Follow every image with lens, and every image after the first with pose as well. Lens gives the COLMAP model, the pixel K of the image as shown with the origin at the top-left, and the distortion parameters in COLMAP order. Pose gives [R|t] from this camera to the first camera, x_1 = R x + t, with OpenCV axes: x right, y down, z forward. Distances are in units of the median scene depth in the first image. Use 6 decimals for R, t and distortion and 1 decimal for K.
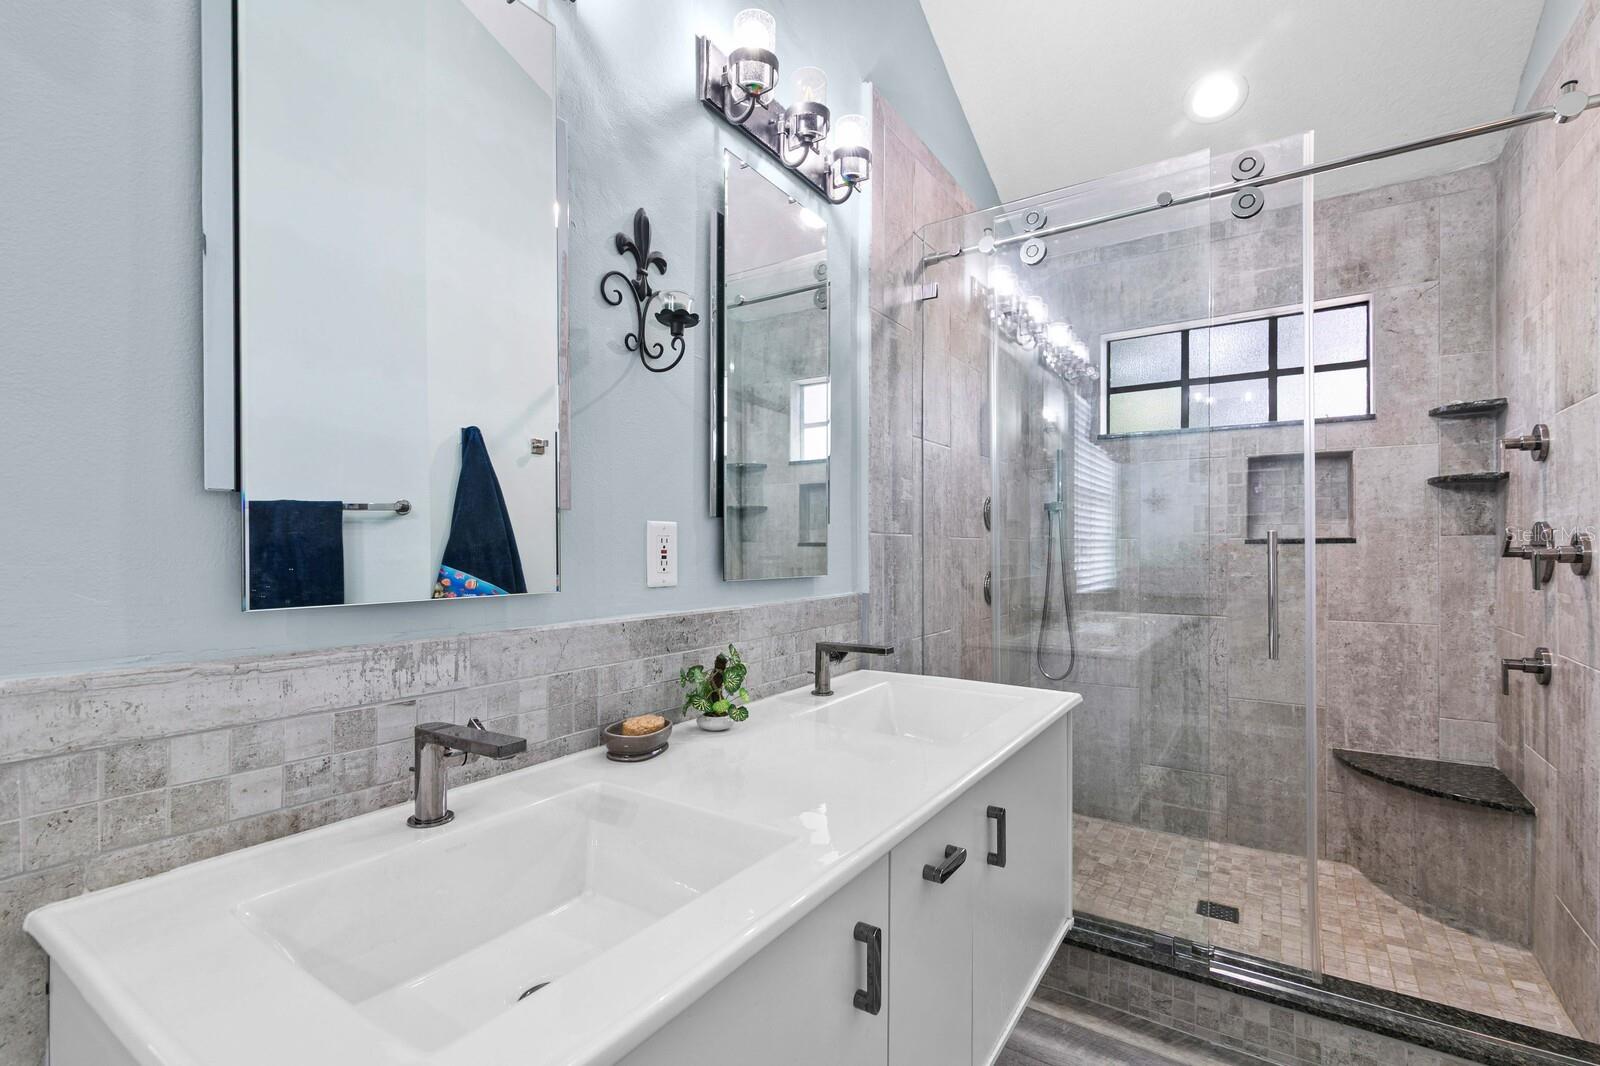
lens RADIAL K [[730.5, 0, 800.0], [0, 730.5, 541.3], [0, 0, 1]] dist [0.007847, -0.002371]
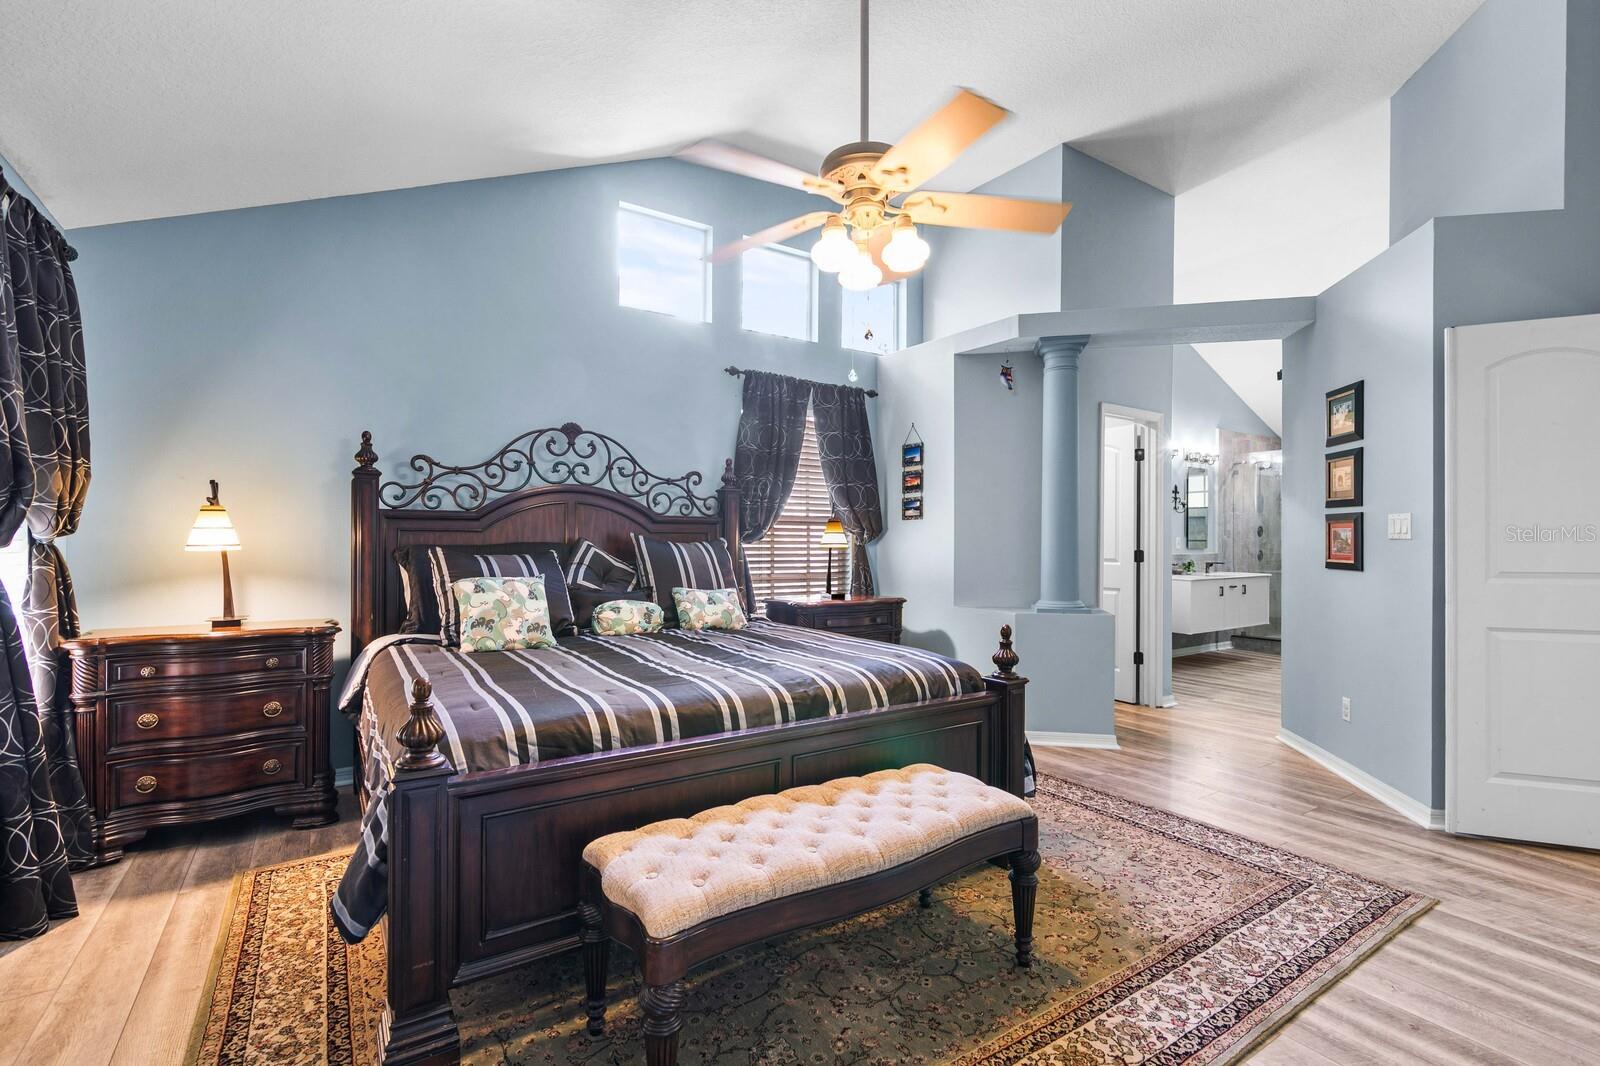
lens RADIAL K [[730.5, 0, 798.6], [0, 730.5, 542.5], [0, 0, 1]] dist [0.007847, -0.002371]
pose [[0.922655, 0.000082, -0.385626, -0.525512], [0.002752, 0.999973, 0.006797, -0.025441], [0.385616, -0.007333, 0.922630, -3.952513]]
